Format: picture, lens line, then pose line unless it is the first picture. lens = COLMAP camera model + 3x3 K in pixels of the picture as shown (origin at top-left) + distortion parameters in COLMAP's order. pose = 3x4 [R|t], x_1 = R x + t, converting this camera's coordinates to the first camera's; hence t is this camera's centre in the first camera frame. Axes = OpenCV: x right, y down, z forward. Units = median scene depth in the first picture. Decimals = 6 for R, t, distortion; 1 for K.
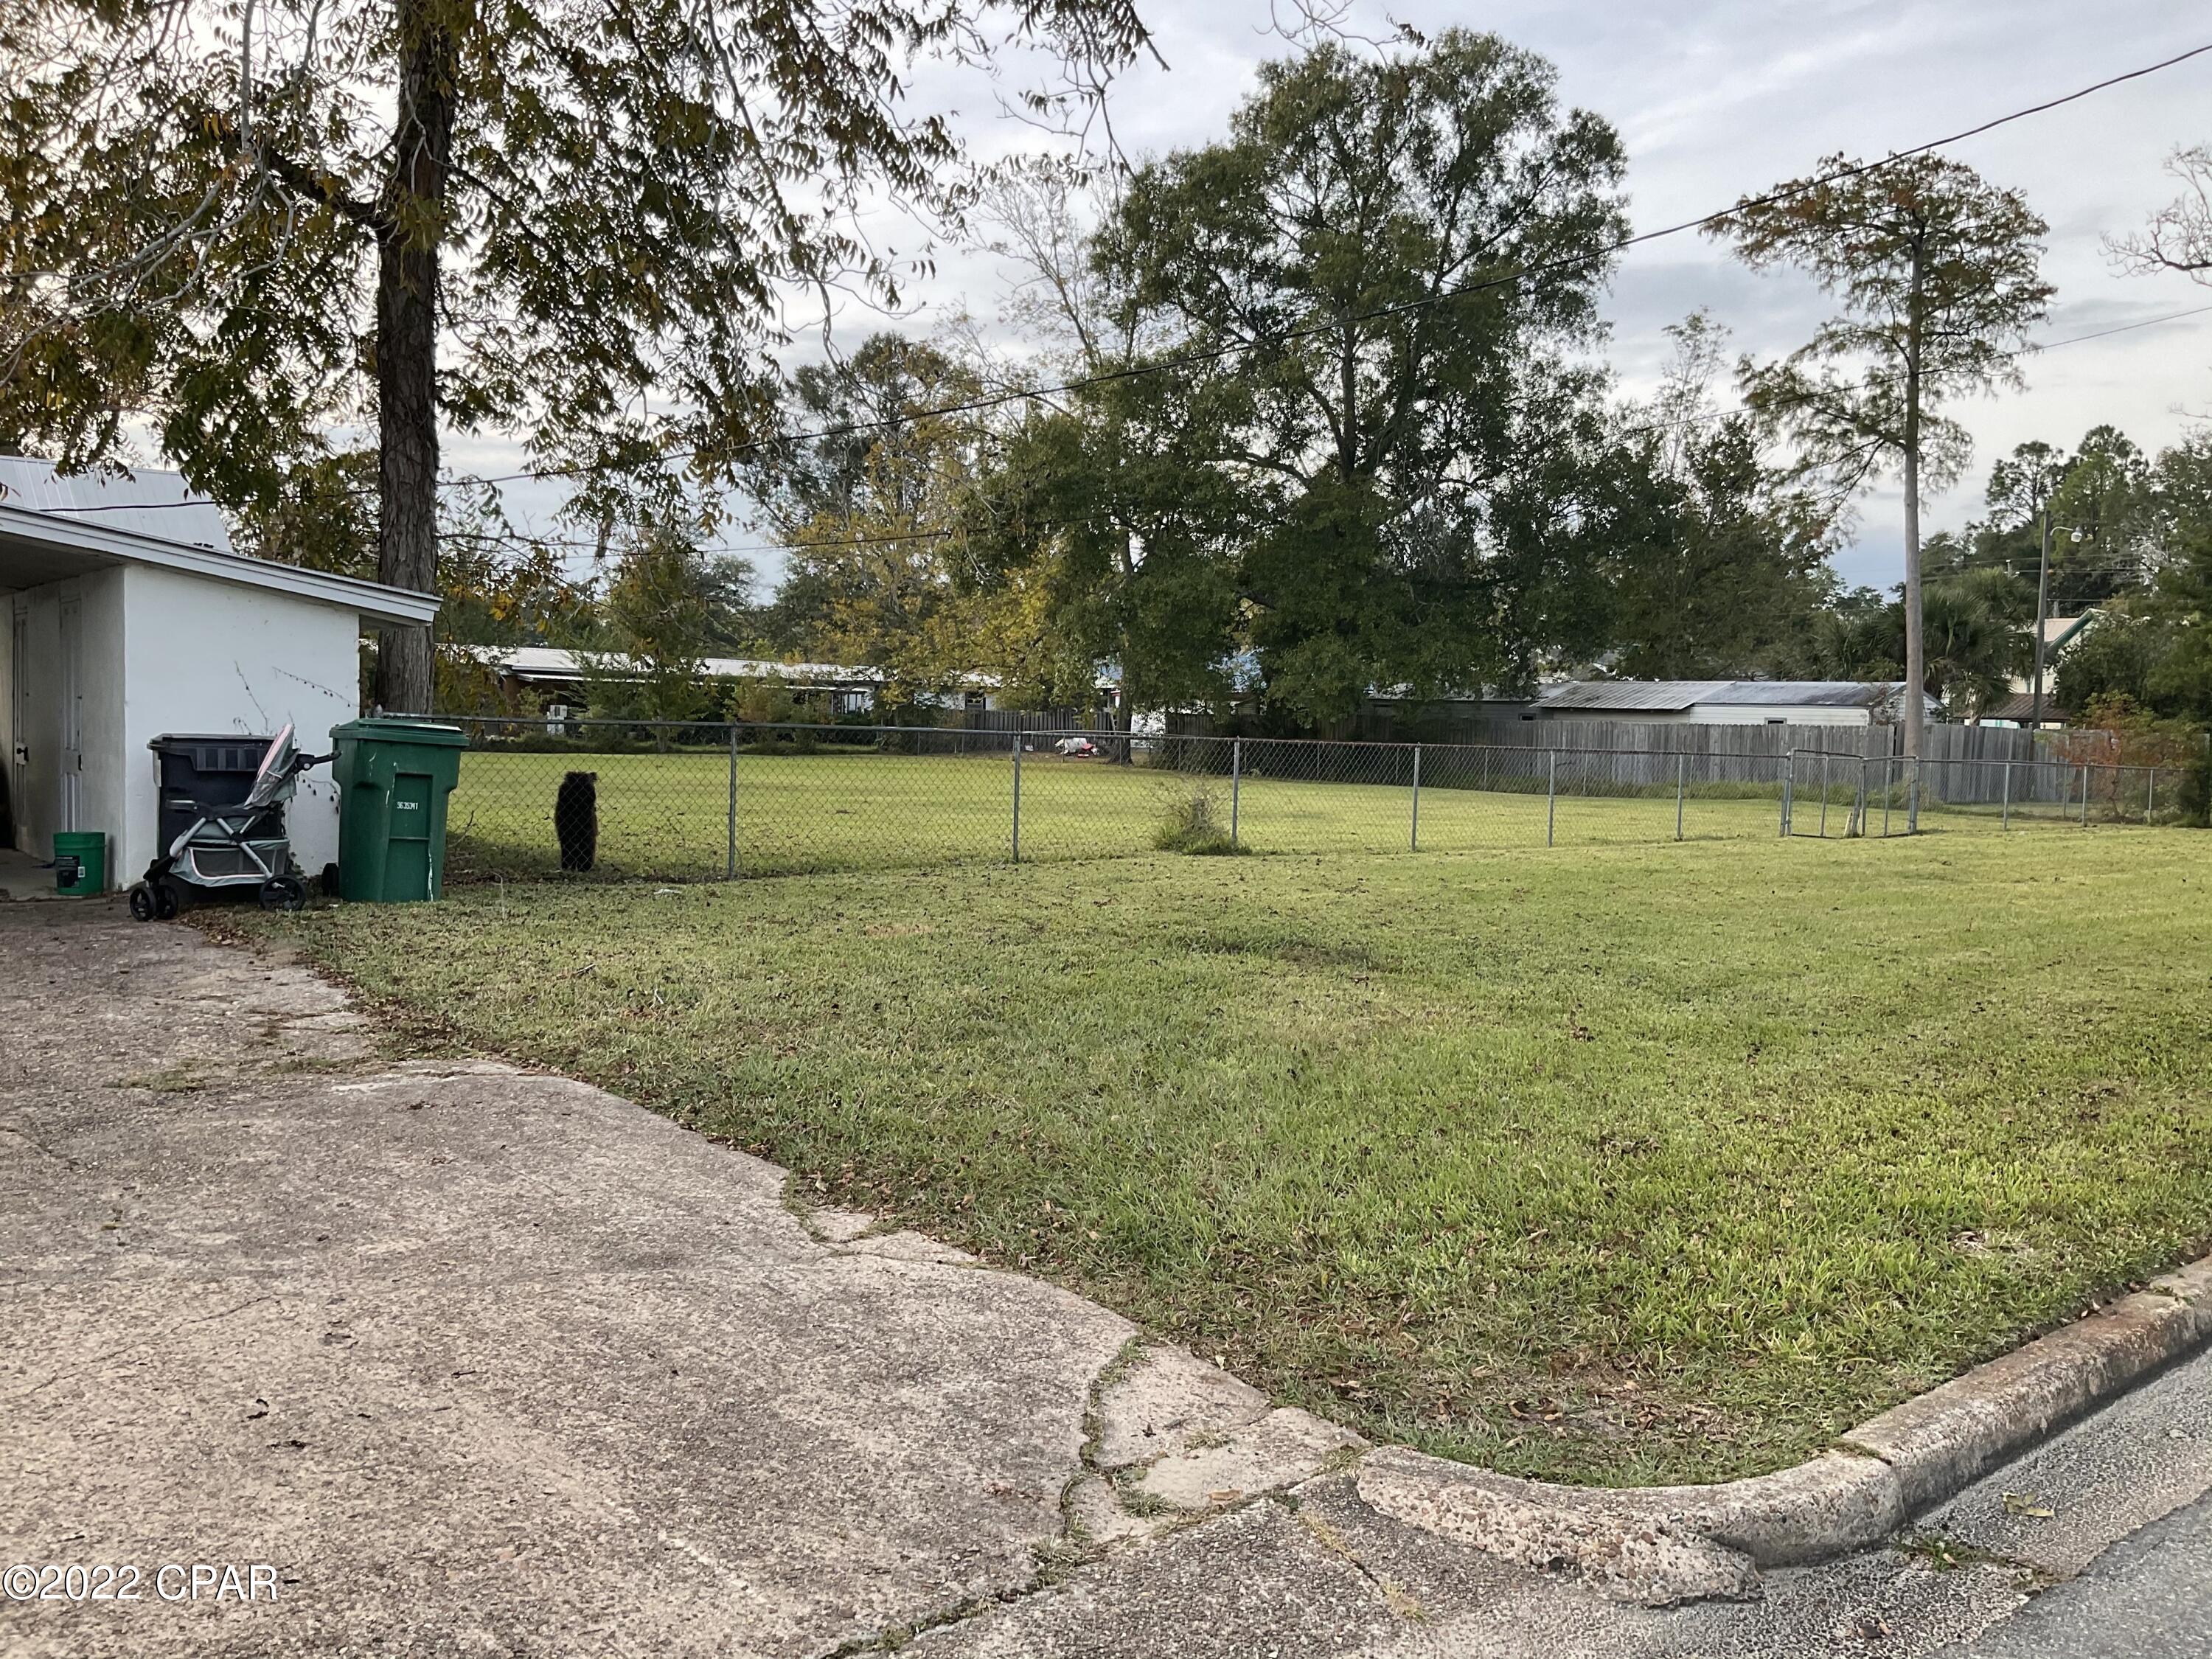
lens RADIAL K [[1825.8, 0, 1107.9], [0, 1825.8, 822.9], [0, 0, 1]] dist [0.068155, -0.132170]
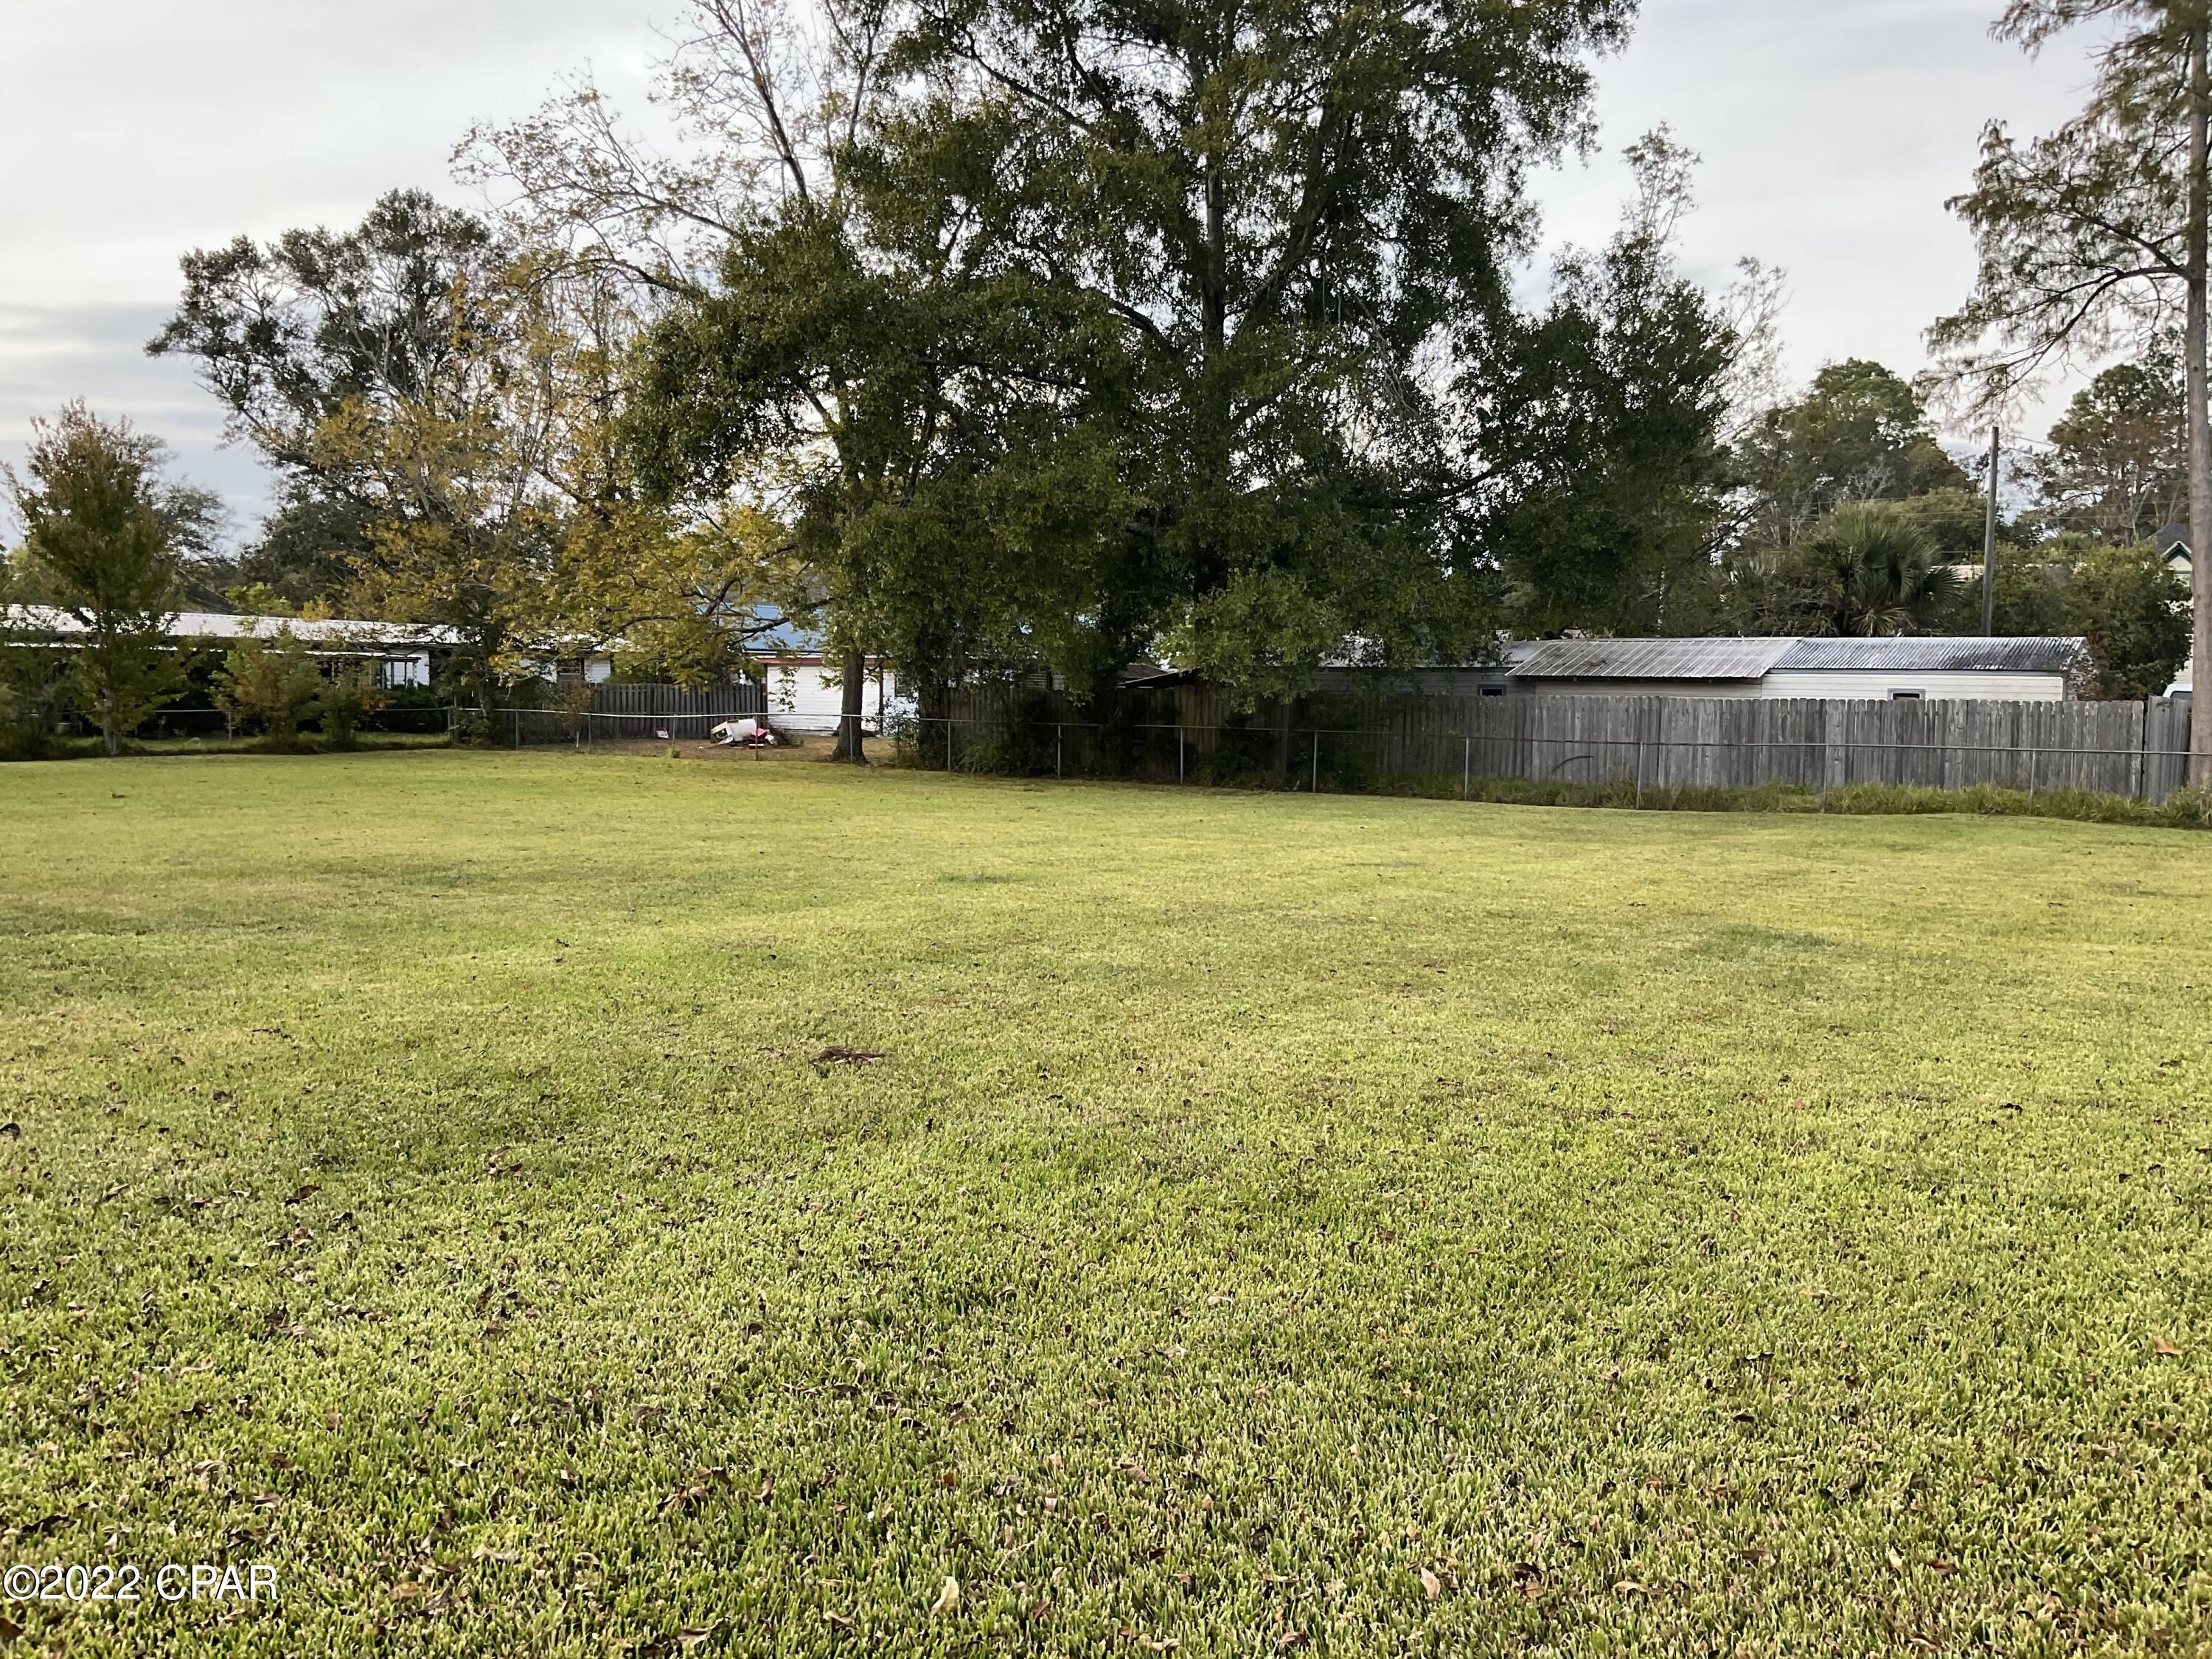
lens RADIAL K [[1825.8, 0, 1095.8], [0, 1825.8, 828.4], [0, 0, 1]] dist [0.068155, -0.132170]
pose [[0.967177, -0.031963, 0.252085, -0.065427], [0.025717, 0.999276, 0.028034, -0.020144], [-0.252798, -0.020631, 0.967299, 0.254118]]
